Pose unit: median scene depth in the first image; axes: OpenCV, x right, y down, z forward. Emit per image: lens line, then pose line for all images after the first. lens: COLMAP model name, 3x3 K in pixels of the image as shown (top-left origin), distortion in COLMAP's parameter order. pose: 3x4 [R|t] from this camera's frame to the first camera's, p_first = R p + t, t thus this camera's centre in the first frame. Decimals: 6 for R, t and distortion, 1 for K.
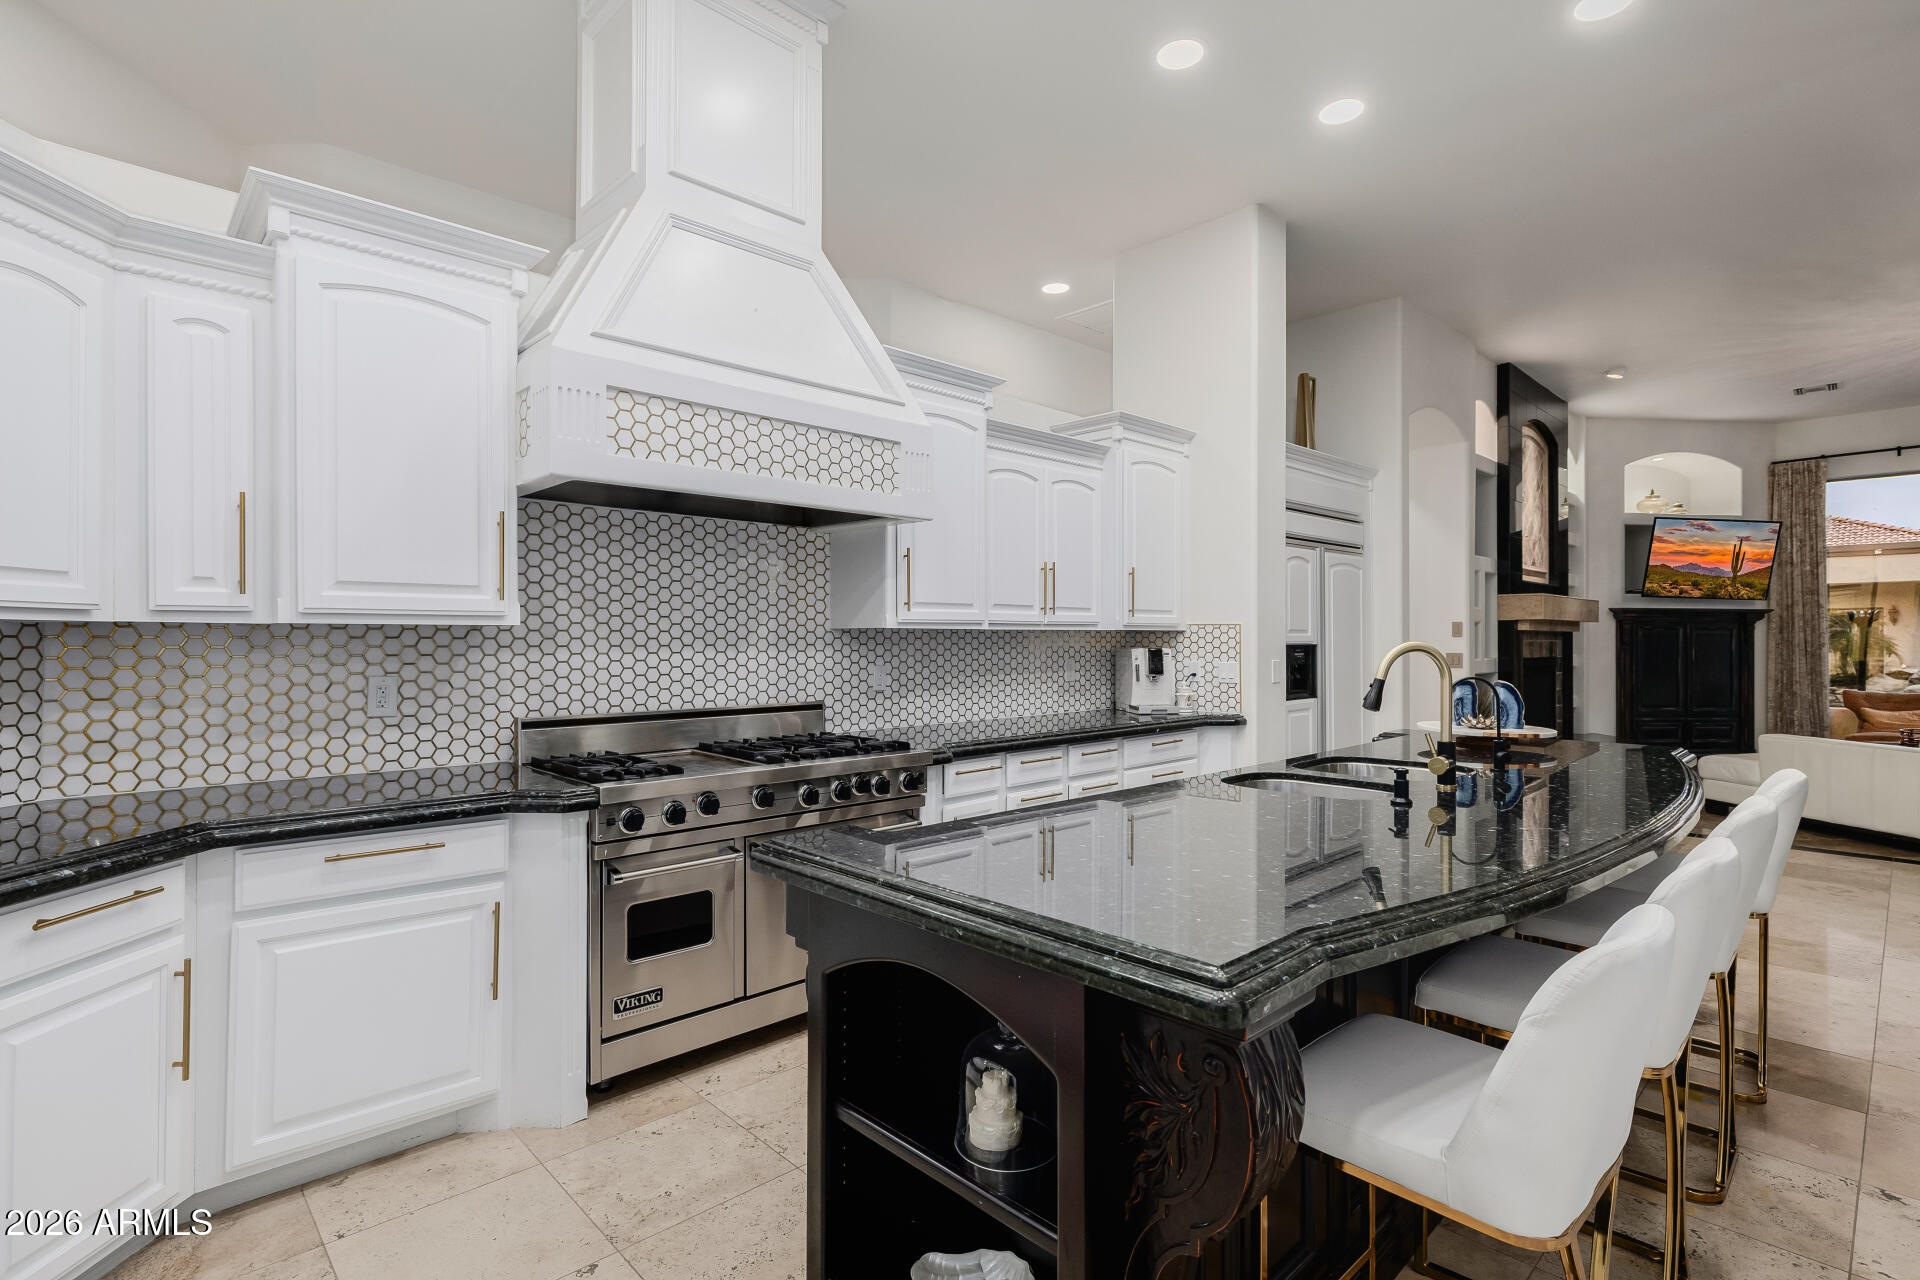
lens RADIAL K [[918.9, 0, 957.4], [0, 918.9, 635.5], [0, 0, 1]] dist [0.000582, 0.001134]
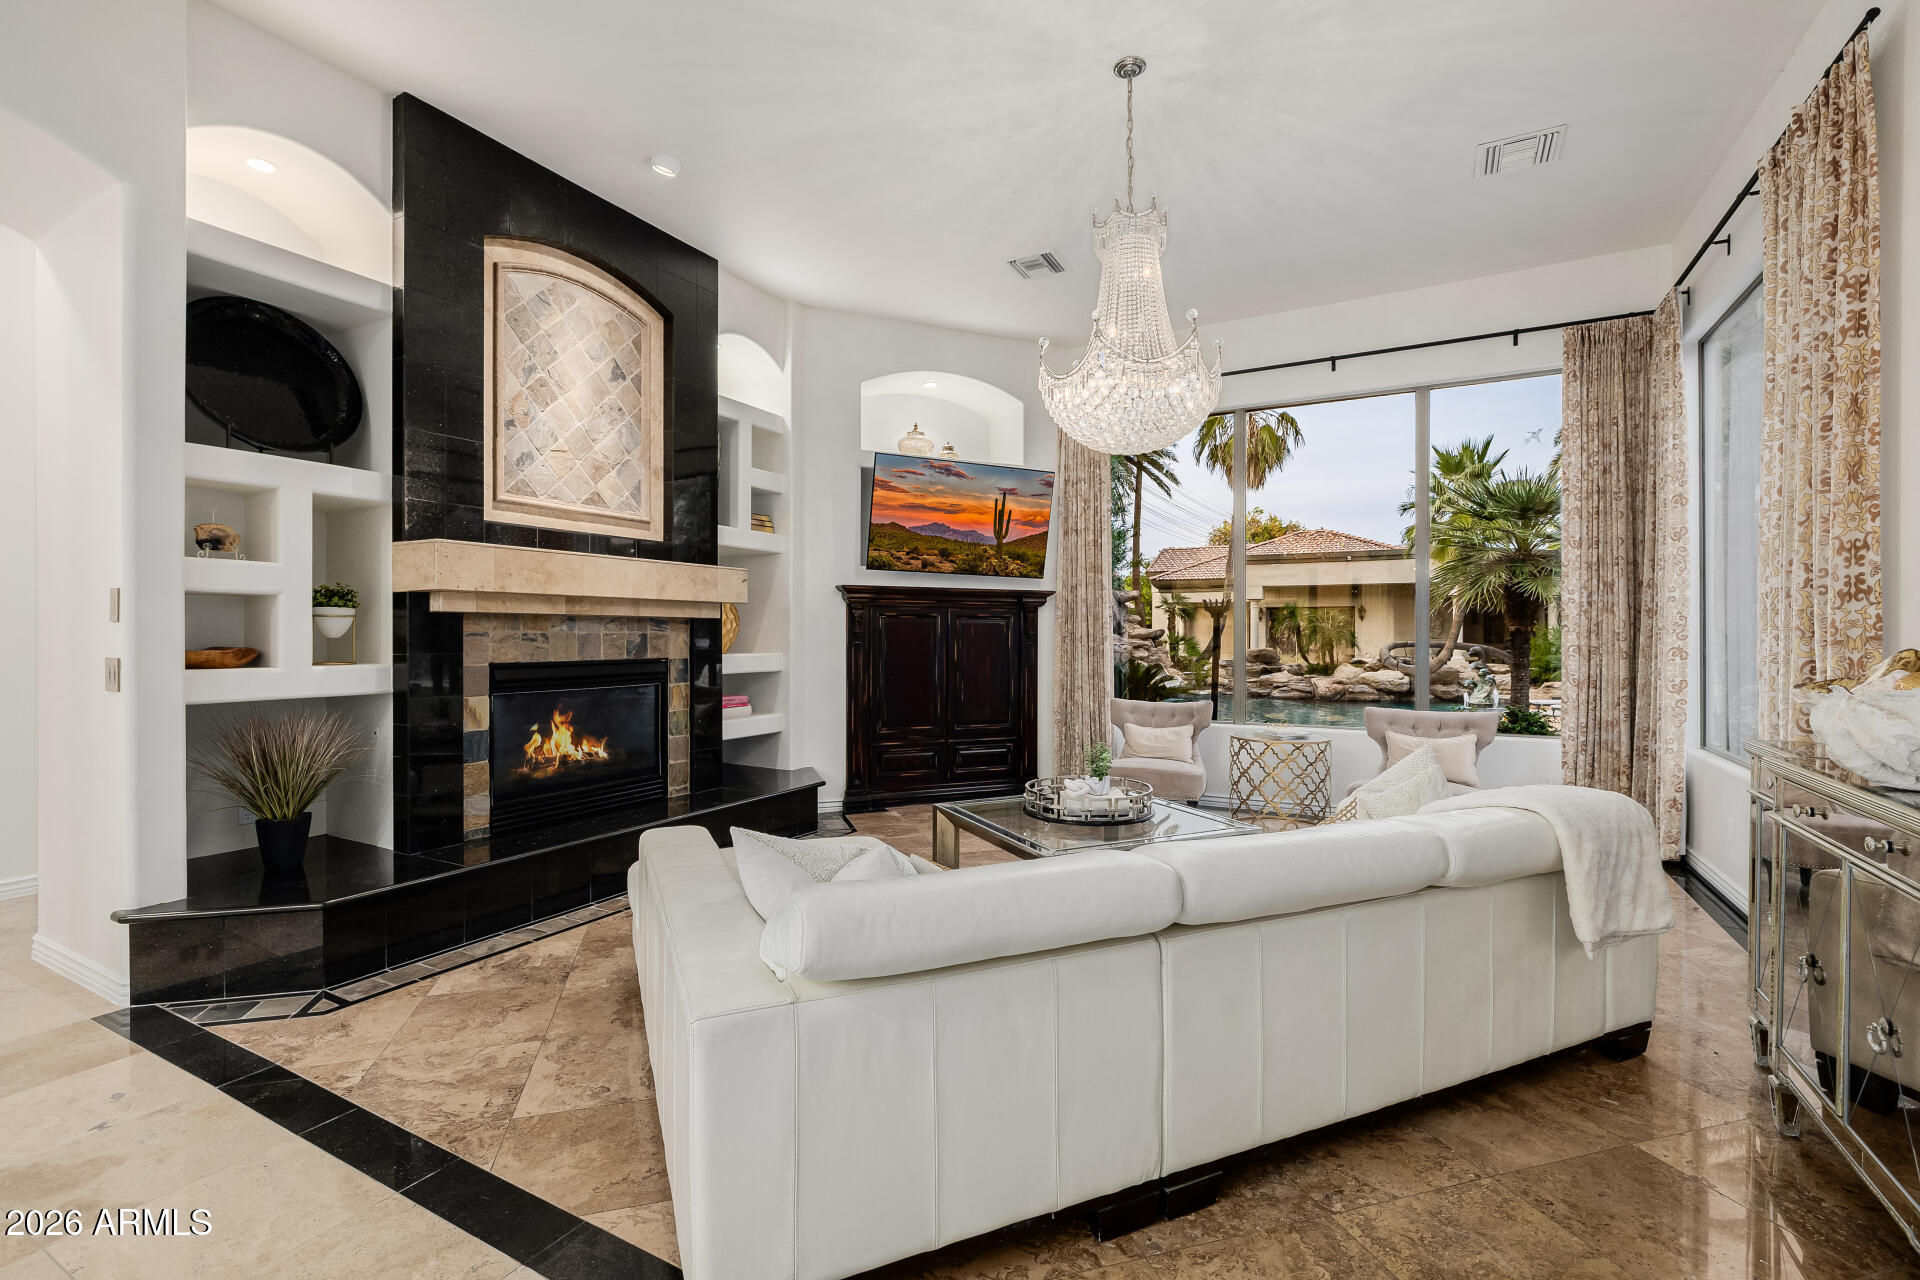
lens RADIAL K [[862.5, 0, 960.1], [0, 862.5, 638.8], [0, 0, 1]] dist [-0.000681, -0.000010]
pose [[0.952298, -0.000341, 0.305168, 0.607727], [-0.002906, 0.999944, 0.010185, 0.003660], [-0.305155, -0.010586, 0.952244, 0.360474]]
